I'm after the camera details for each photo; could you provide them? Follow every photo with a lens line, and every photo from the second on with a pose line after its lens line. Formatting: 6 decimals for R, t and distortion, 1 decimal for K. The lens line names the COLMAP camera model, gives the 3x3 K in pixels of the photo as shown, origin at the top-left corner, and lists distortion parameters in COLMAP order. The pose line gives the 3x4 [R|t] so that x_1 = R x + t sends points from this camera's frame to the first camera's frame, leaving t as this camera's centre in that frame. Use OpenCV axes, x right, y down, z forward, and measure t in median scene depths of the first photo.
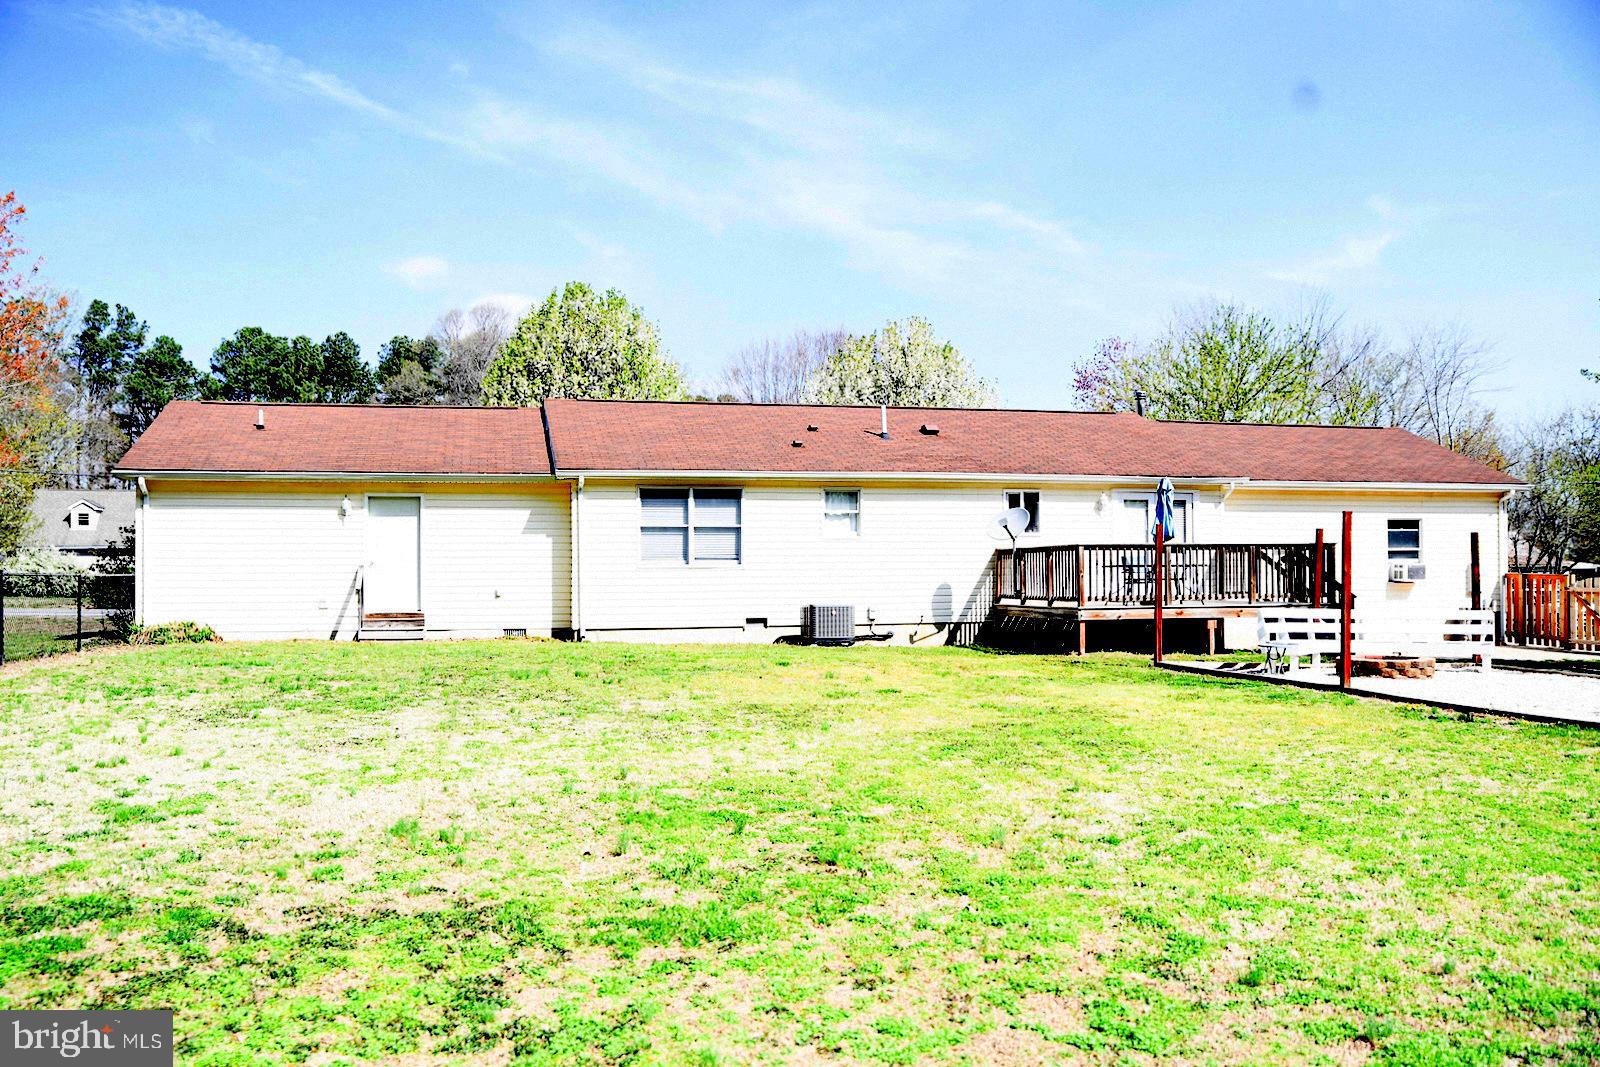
lens RADIAL K [[1340.4, 0, 796.7], [0, 1340.4, 568.2], [0, 0, 1]] dist [-0.043130, 0.001211]
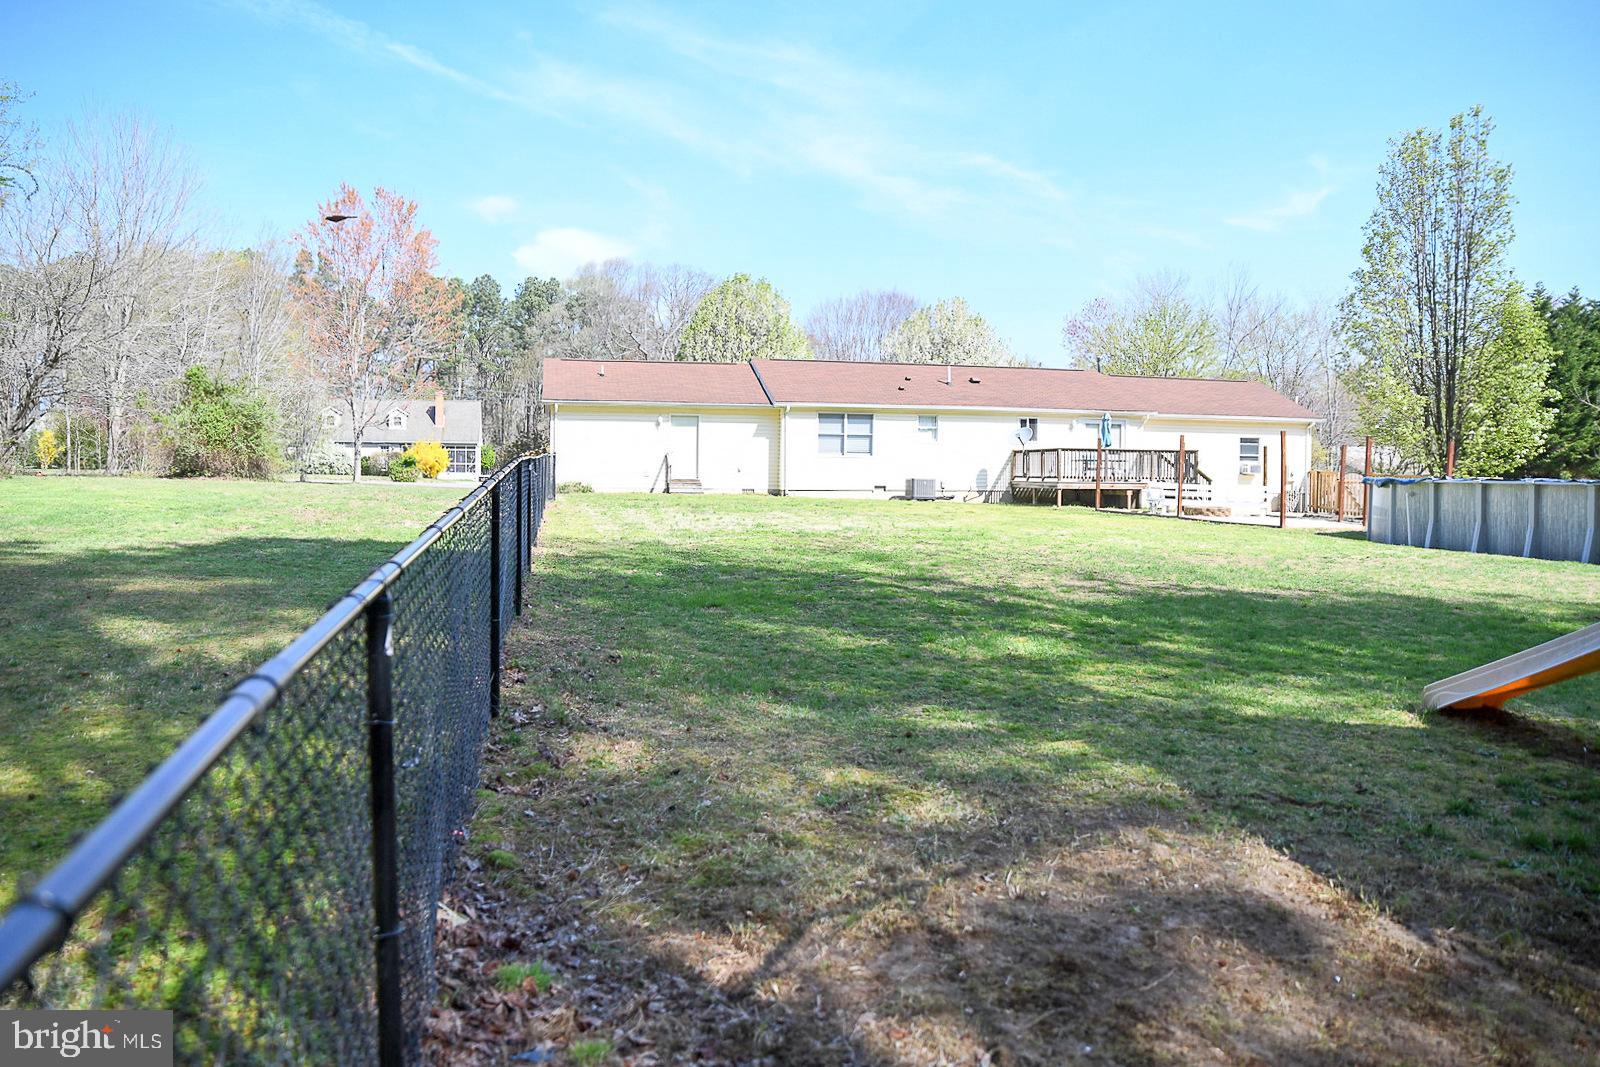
lens RADIAL K [[1184.2, 0, 800.0], [0, 1184.2, 533.5], [0, 0, 1]] dist [-0.099979, -0.002316]
pose [[0.999757, 0.017017, -0.013992, -0.114784], [-0.016217, 0.998332, 0.055403, 0.014756], [0.014912, -0.055162, 0.998366, -0.599627]]
